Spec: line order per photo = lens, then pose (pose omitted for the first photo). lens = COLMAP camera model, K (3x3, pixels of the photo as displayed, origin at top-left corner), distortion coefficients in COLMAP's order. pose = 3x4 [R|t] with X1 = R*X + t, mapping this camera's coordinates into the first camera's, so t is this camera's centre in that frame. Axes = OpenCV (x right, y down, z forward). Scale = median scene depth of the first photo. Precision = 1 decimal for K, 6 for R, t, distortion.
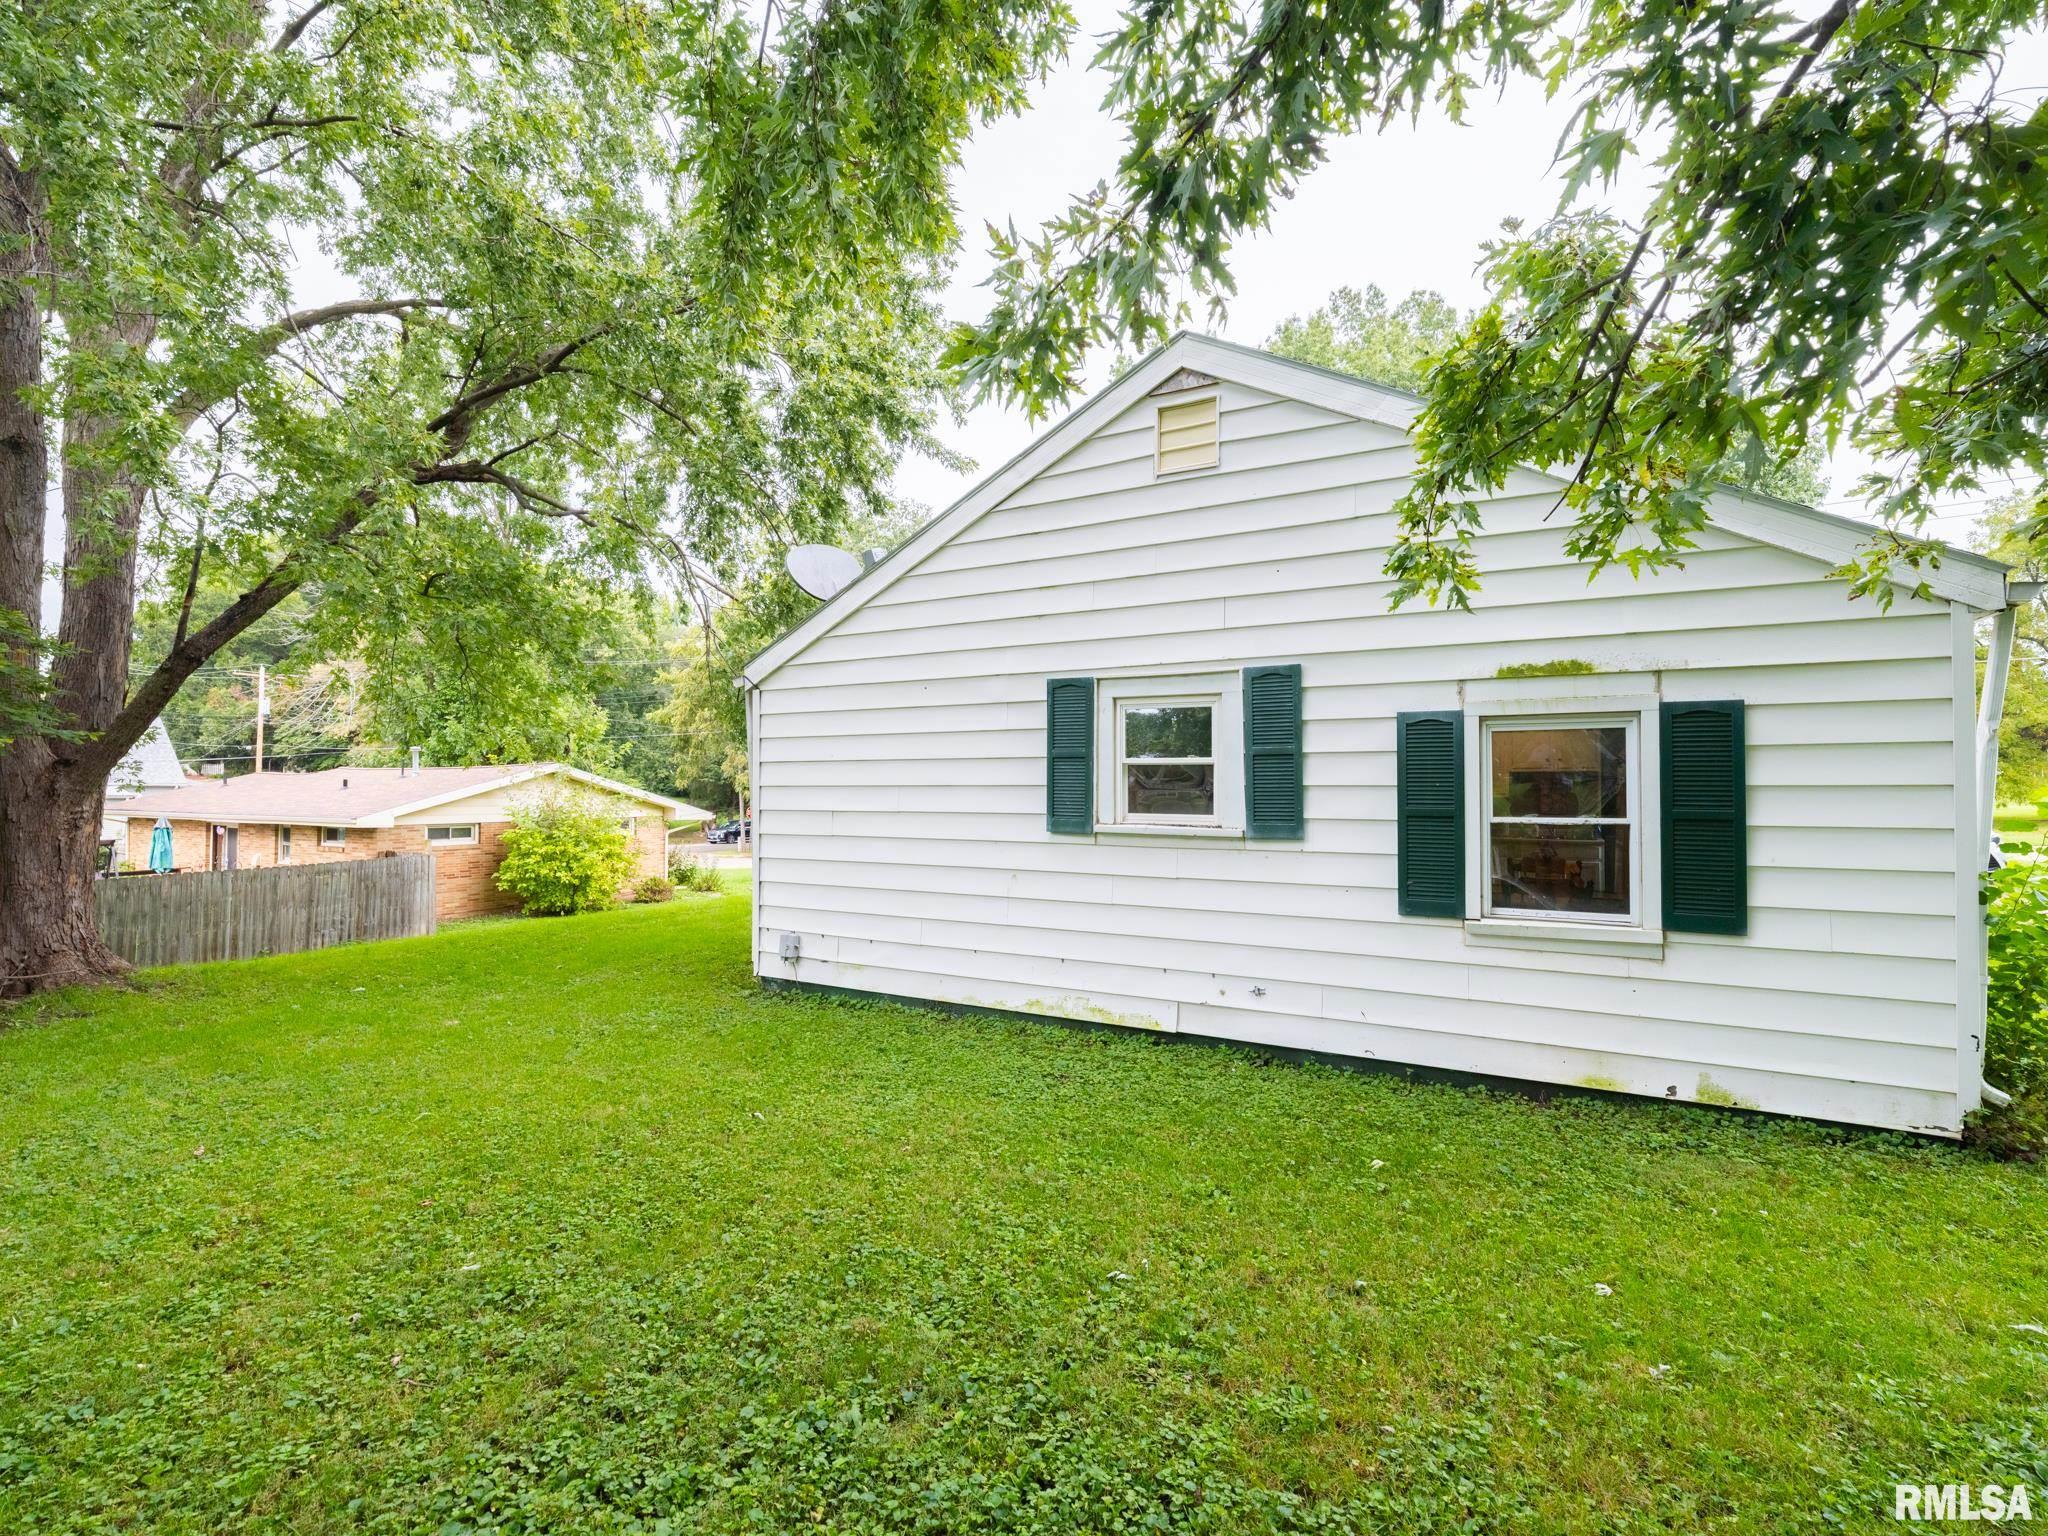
lens RADIAL K [[946.9, 0, 1024.0], [0, 946.9, 768.0], [0, 0, 1]] dist [-0.003433, 0.000300]
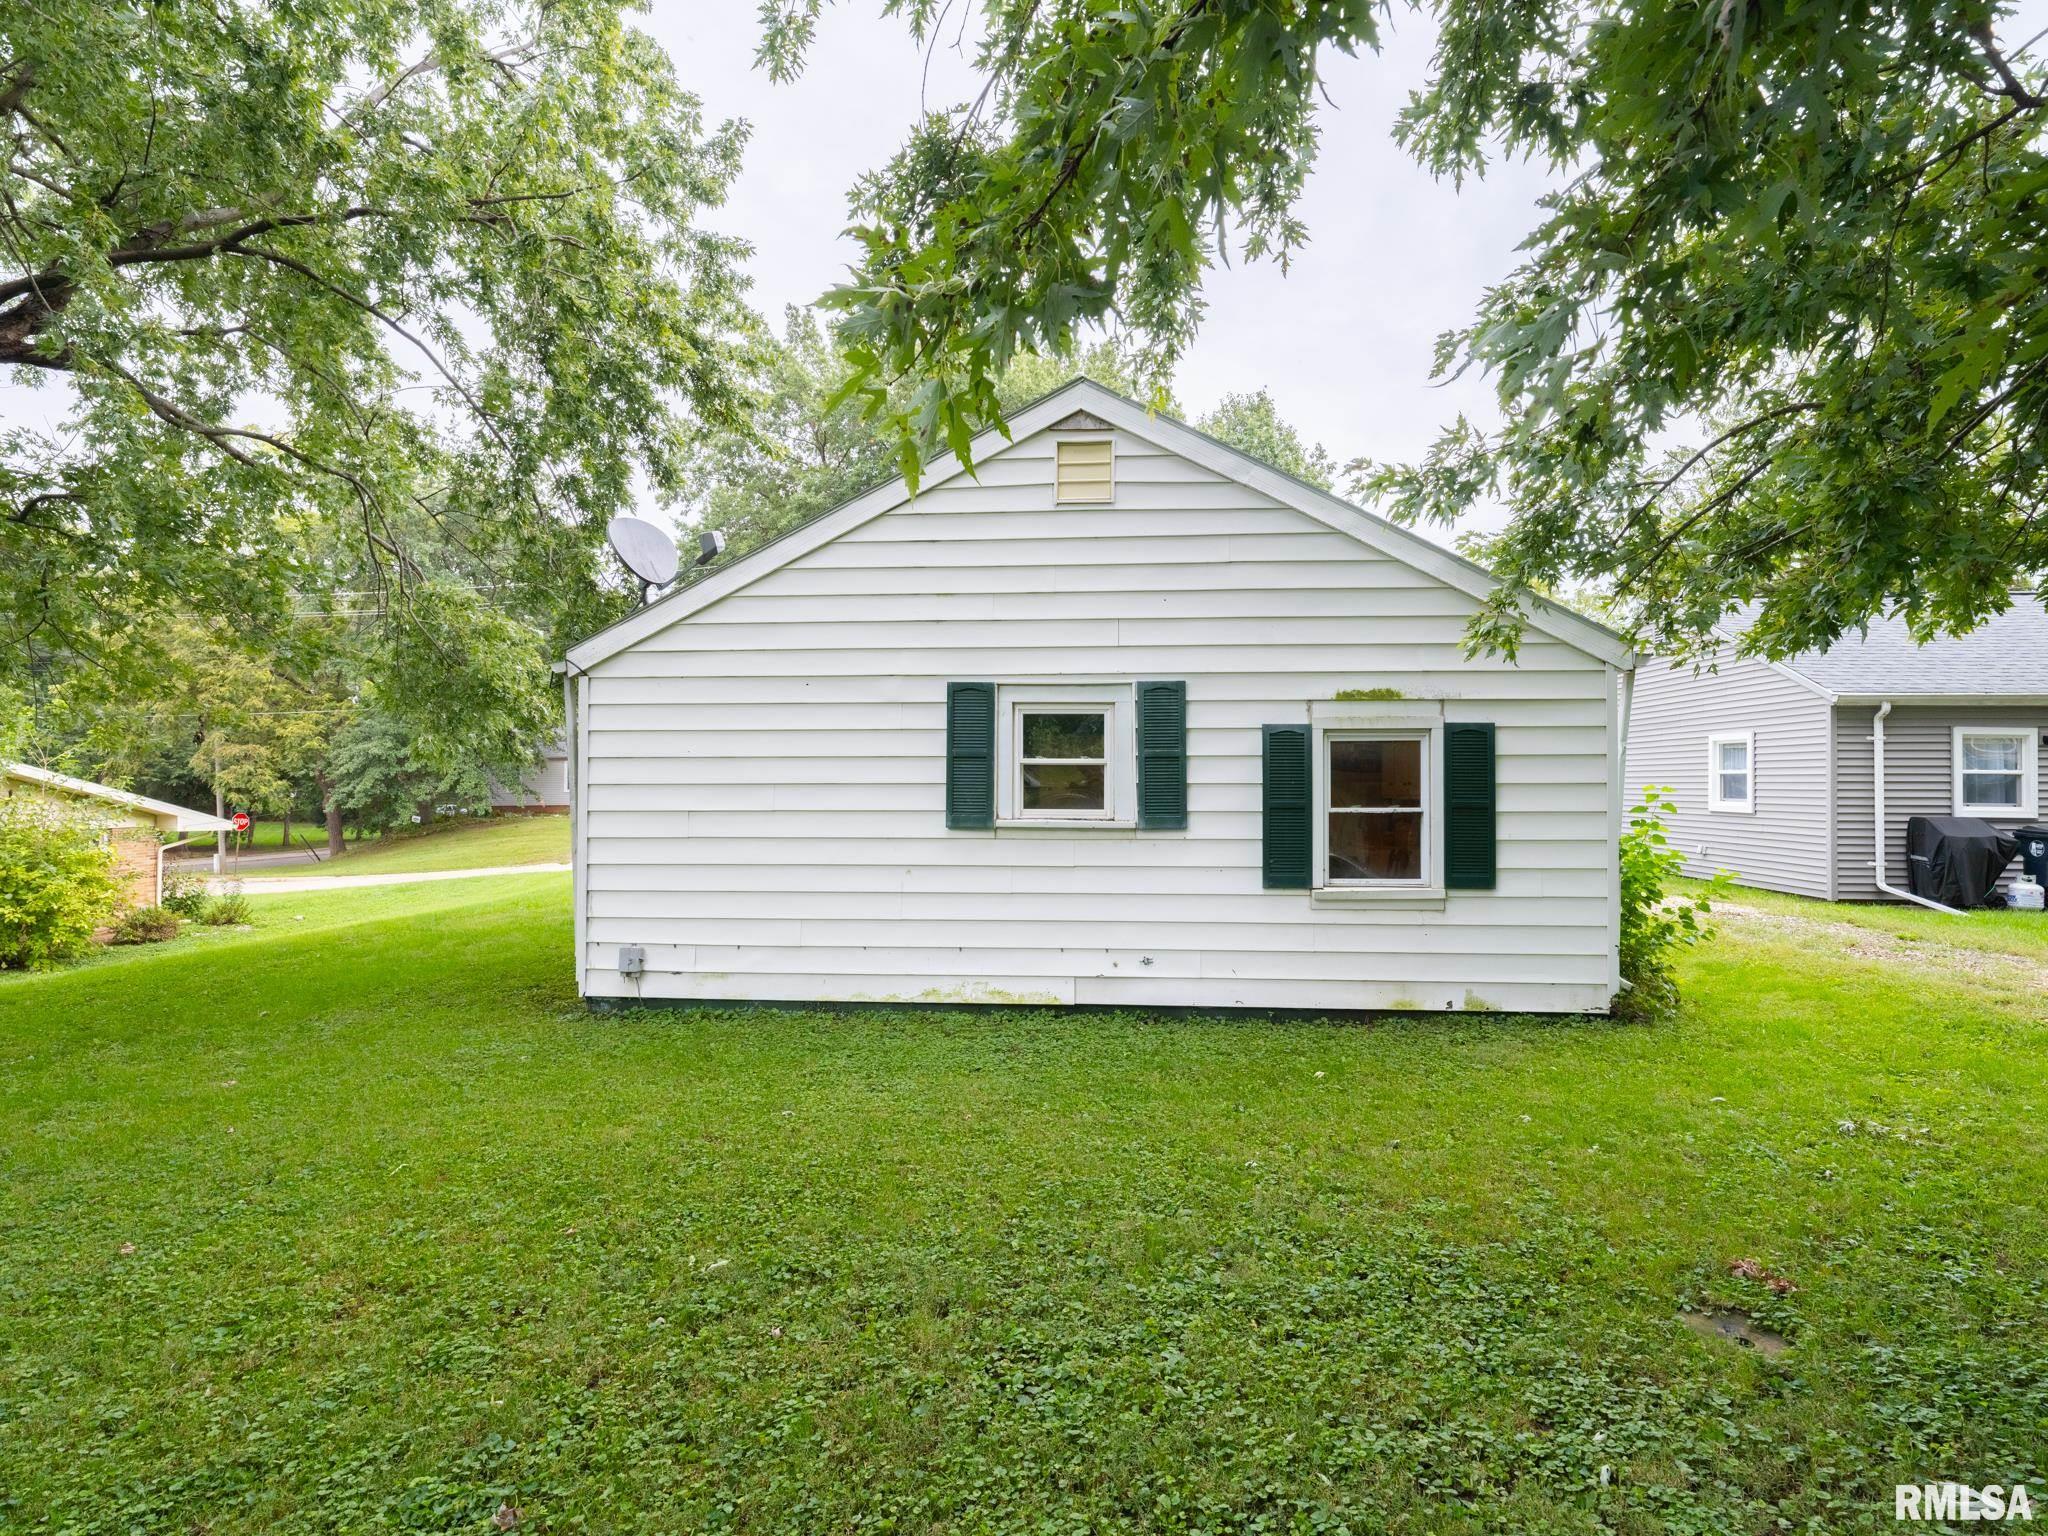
lens RADIAL K [[1018.0, 0, 1024.0], [0, 1018.0, 768.0], [0, 0, 1]] dist [-0.000508, 0.000385]
pose [[0.902337, 0.007479, 0.430967, -0.431757], [-0.007622, 0.999970, -0.001396, 0.002493], [-0.430965, -0.002025, 0.902366, -0.060503]]
